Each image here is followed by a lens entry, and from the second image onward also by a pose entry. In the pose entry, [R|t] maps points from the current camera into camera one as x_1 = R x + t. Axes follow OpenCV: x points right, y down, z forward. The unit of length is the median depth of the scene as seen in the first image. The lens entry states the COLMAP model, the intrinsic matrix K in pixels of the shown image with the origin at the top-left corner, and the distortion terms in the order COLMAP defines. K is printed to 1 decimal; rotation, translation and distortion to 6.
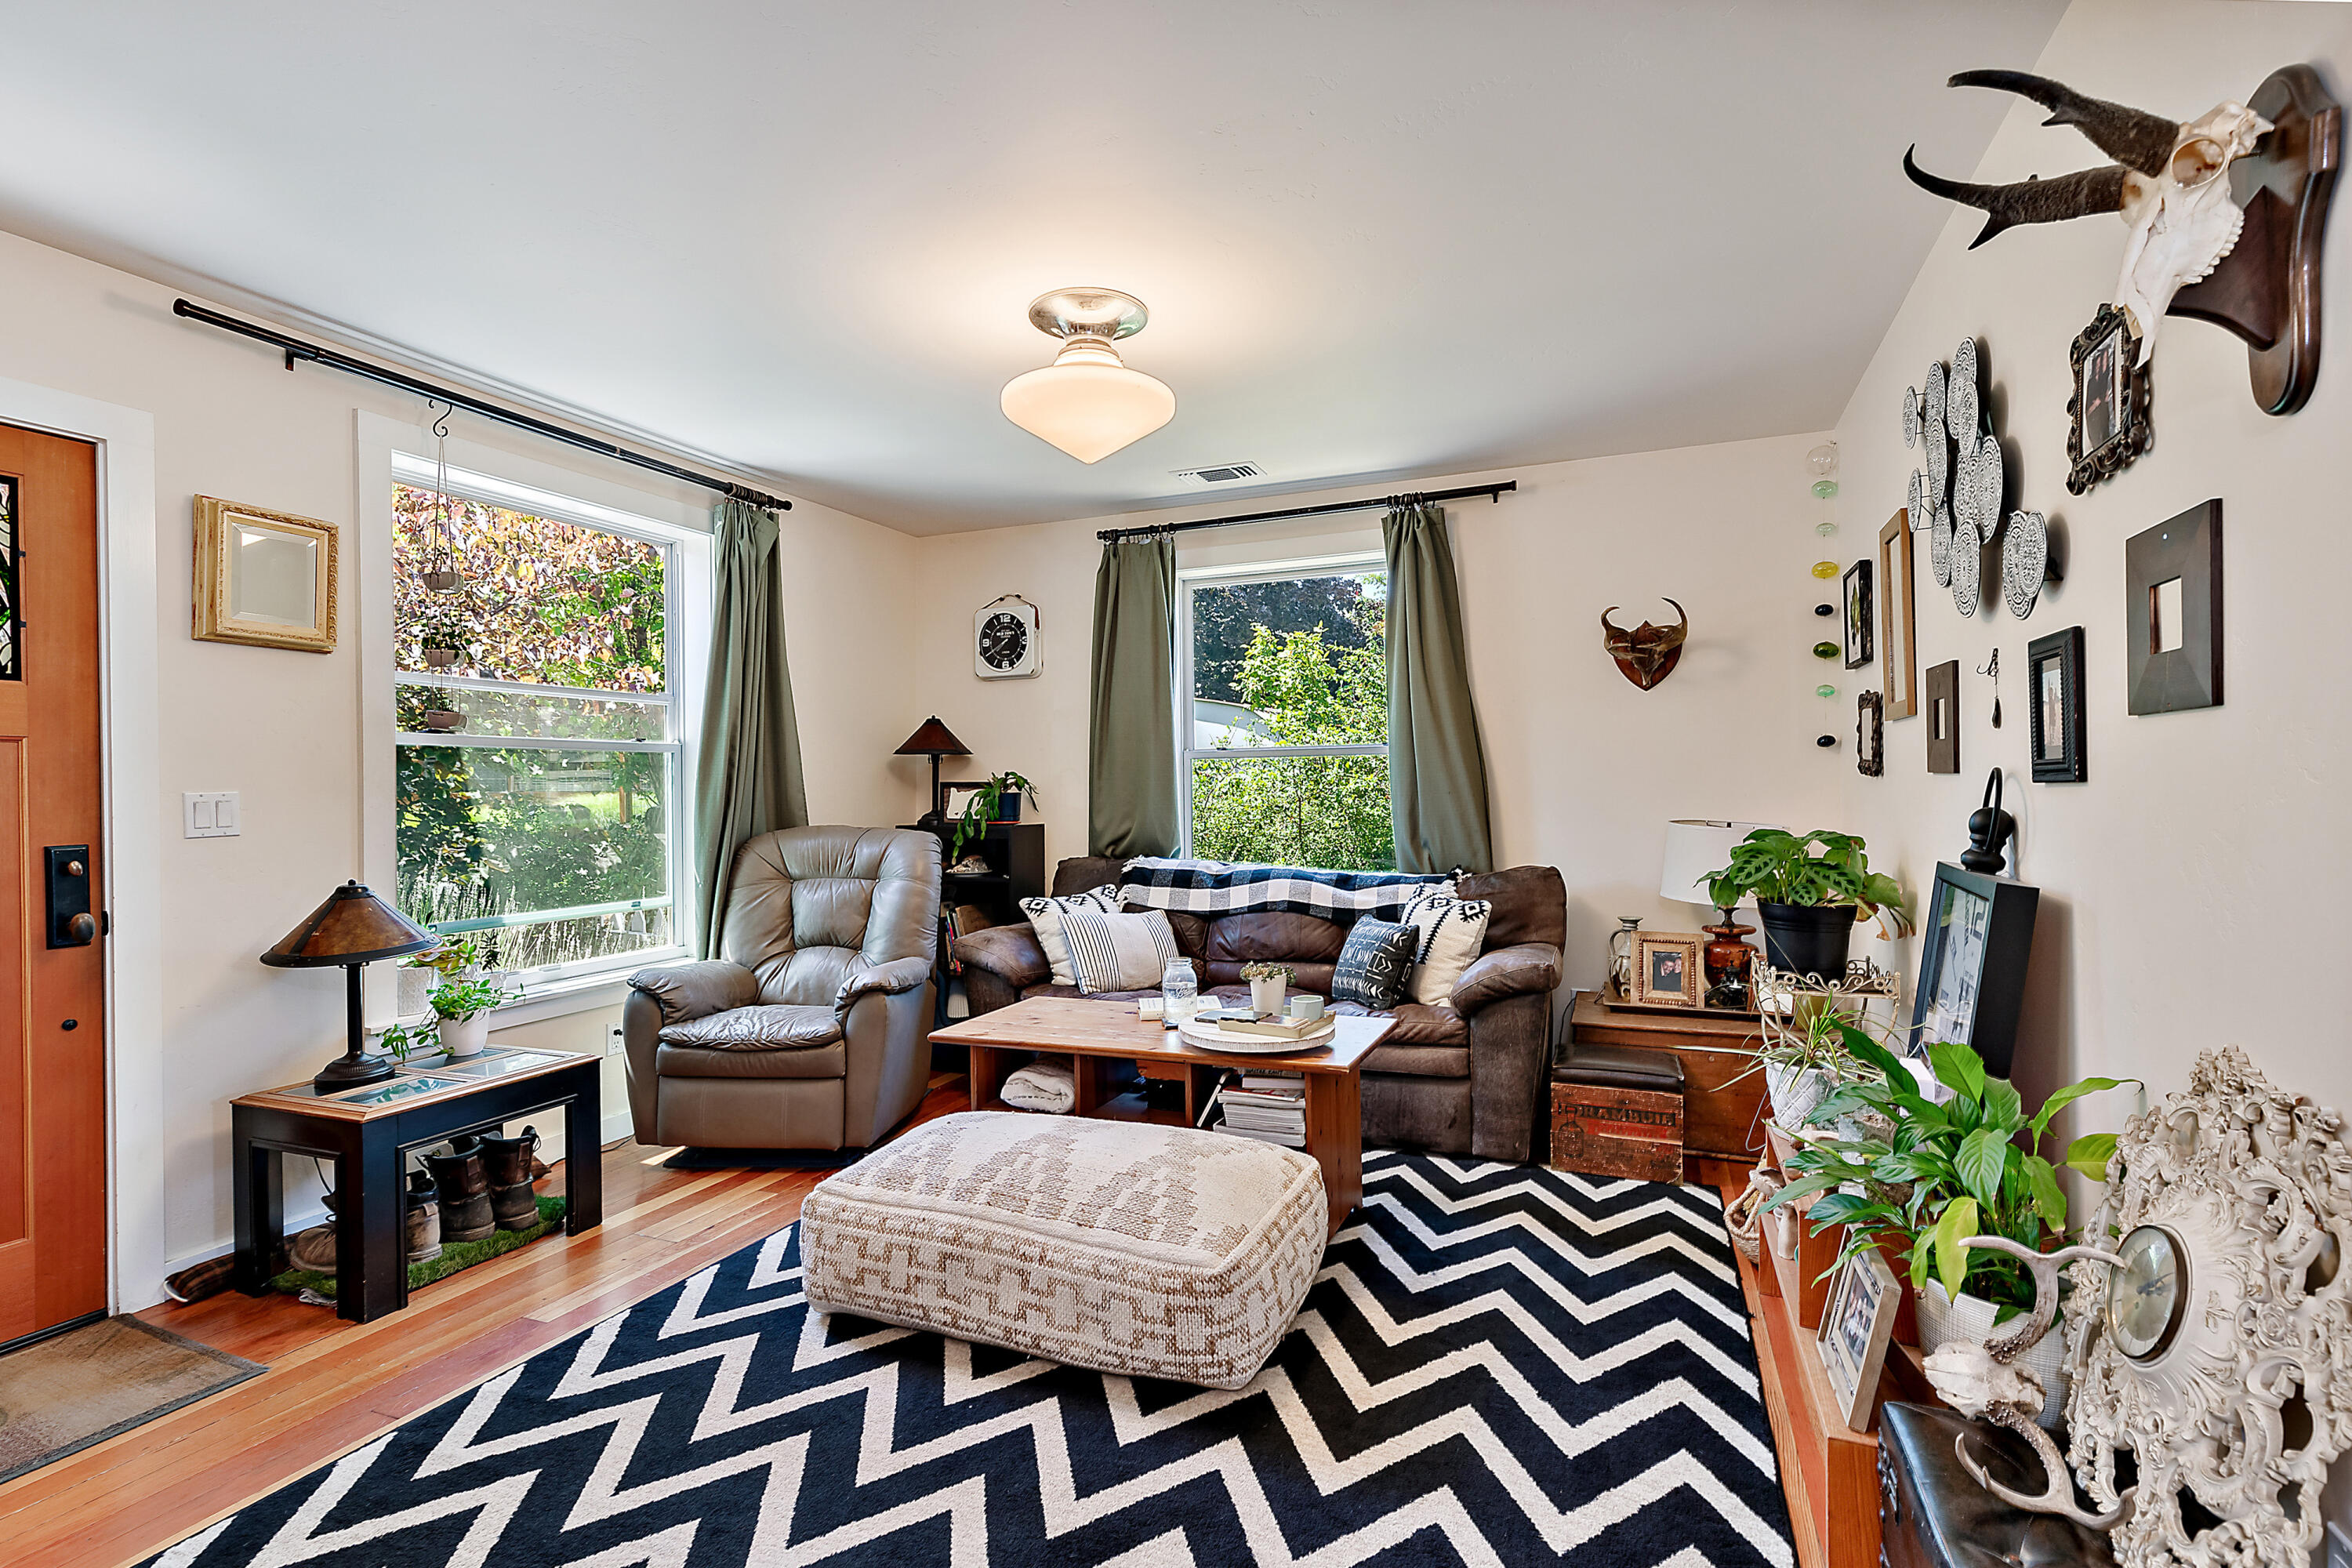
lens RADIAL K [[1113.3, 0, 1176.0], [0, 1113.3, 784.0], [0, 0, 1]] dist [0.014193, -0.000787]
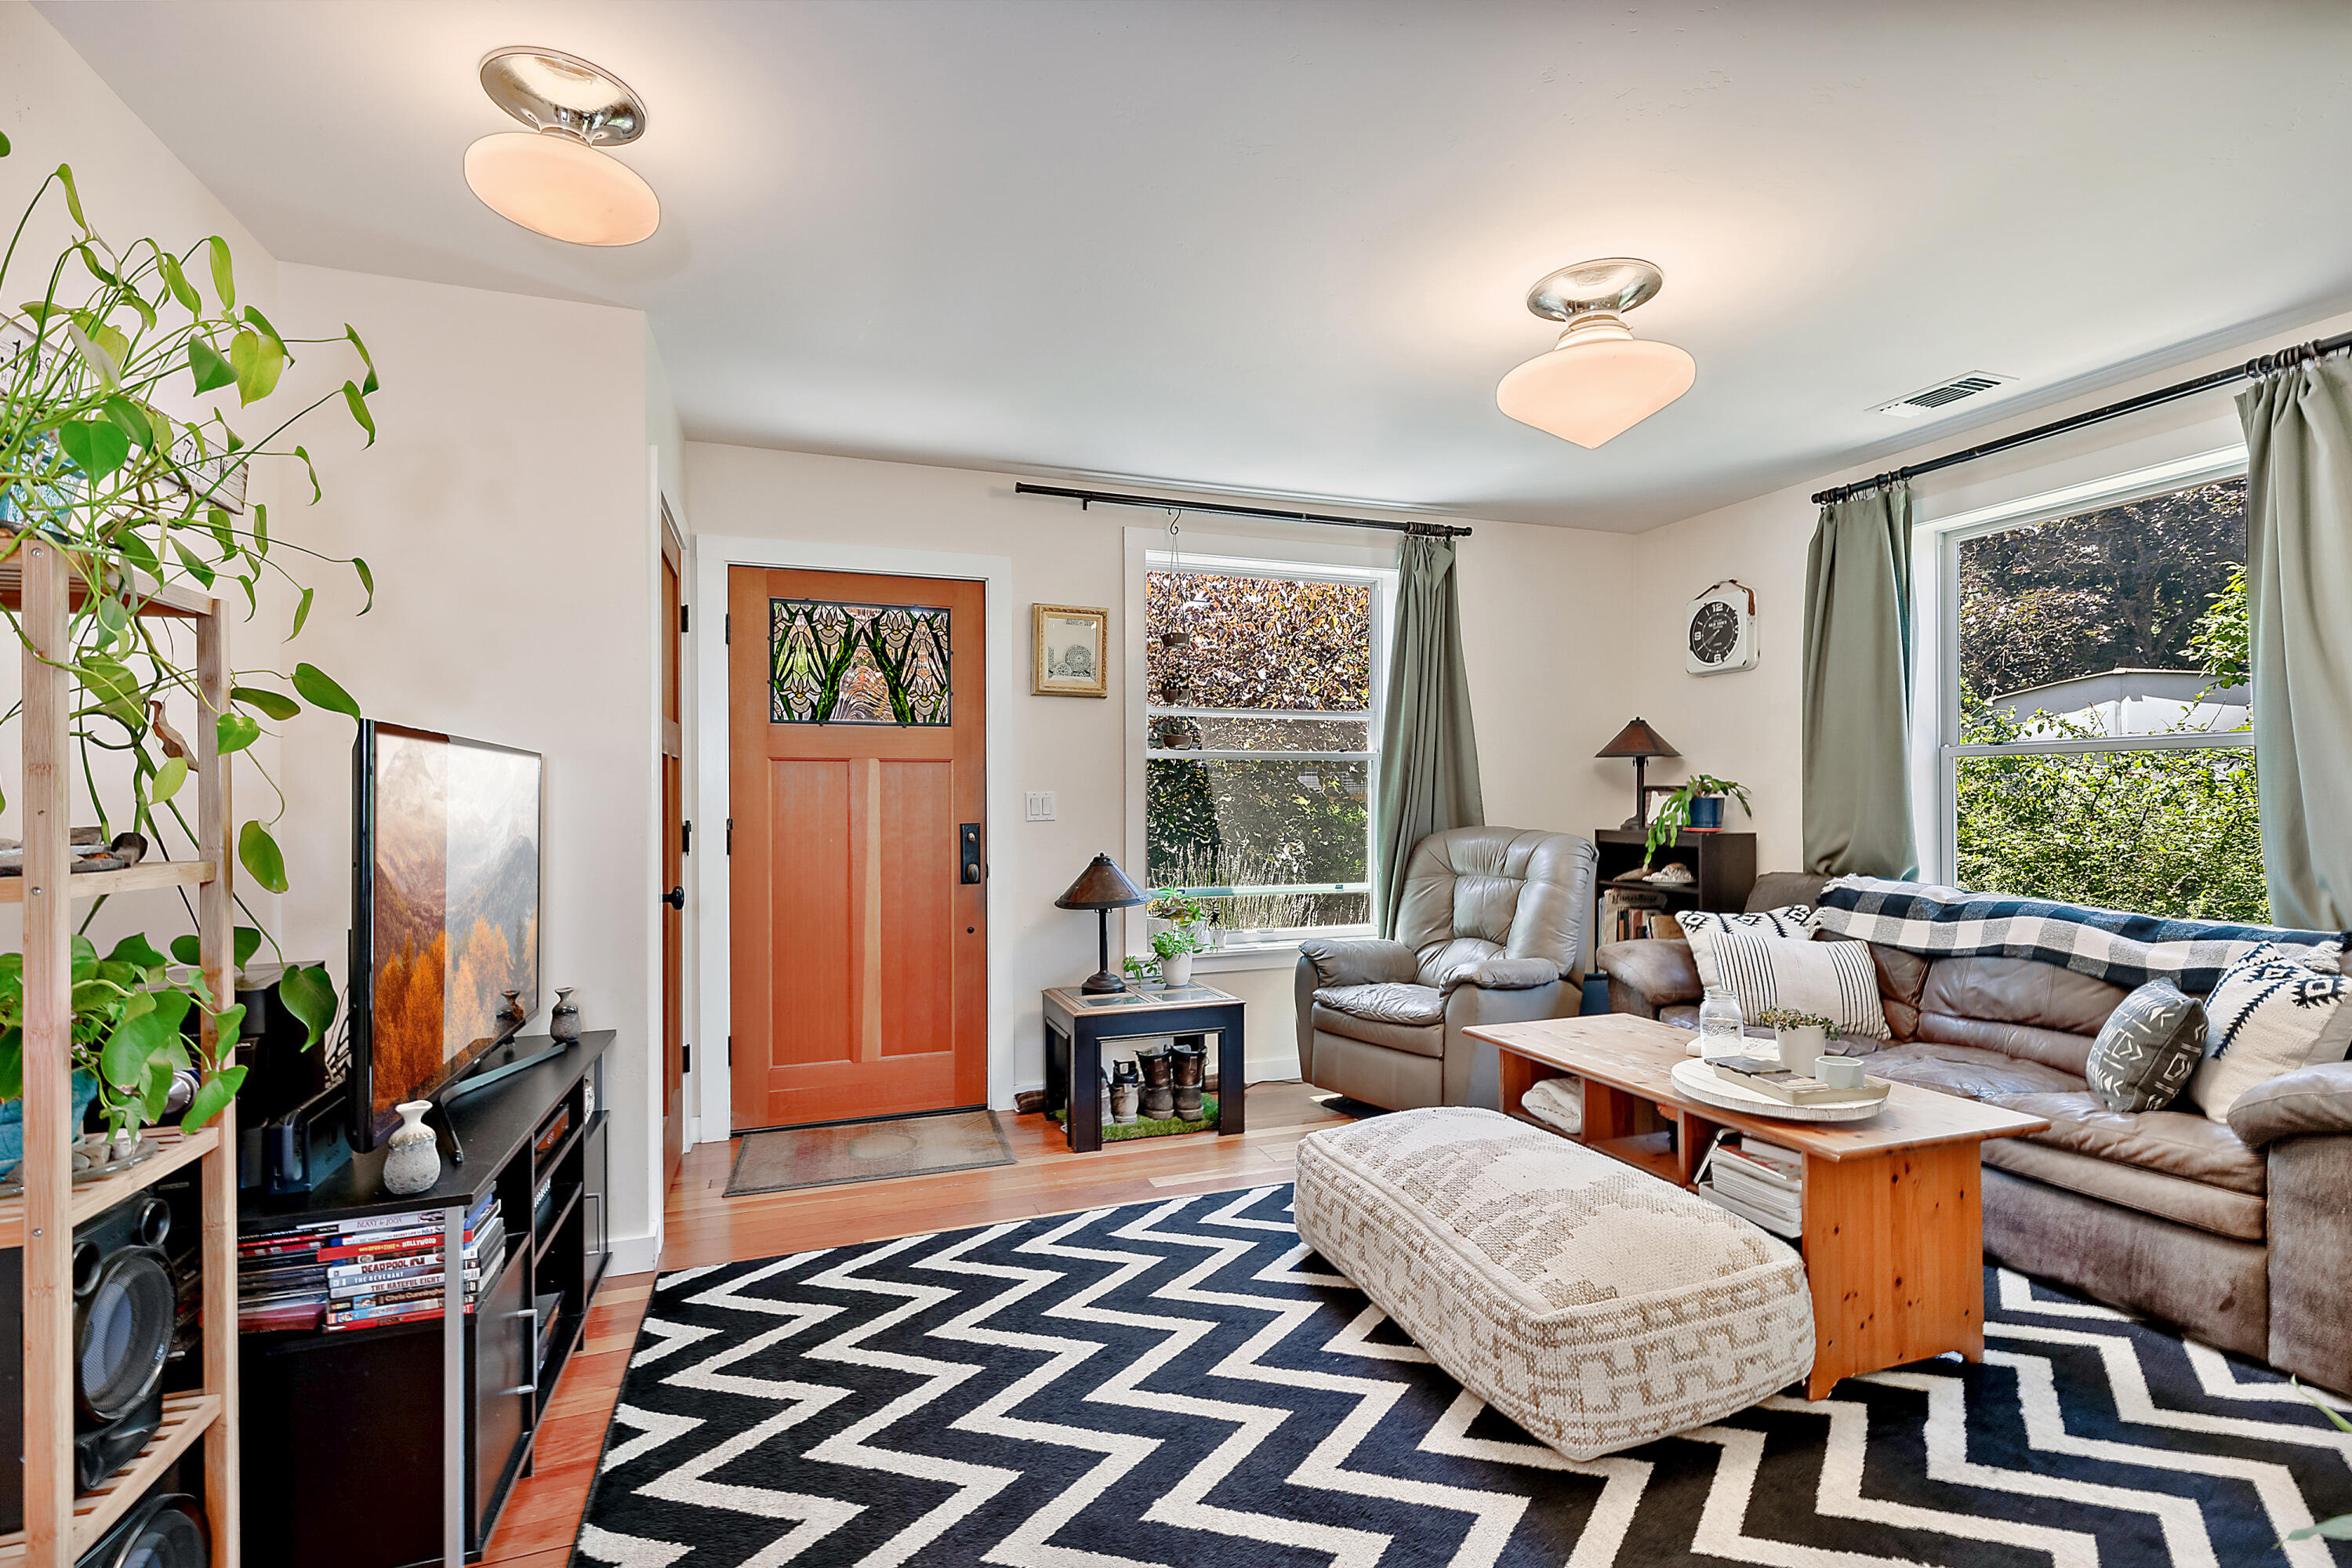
lens RADIAL K [[1070.8, 0, 1179.3], [0, 1070.8, 790.5], [0, 0, 1]] dist [0.012302, -0.000834]
pose [[0.678462, 0.005667, -0.734614, 0.278296], [-0.002058, 0.999981, 0.005814, -0.002938], [0.734633, -0.002432, 0.678461, 0.101844]]
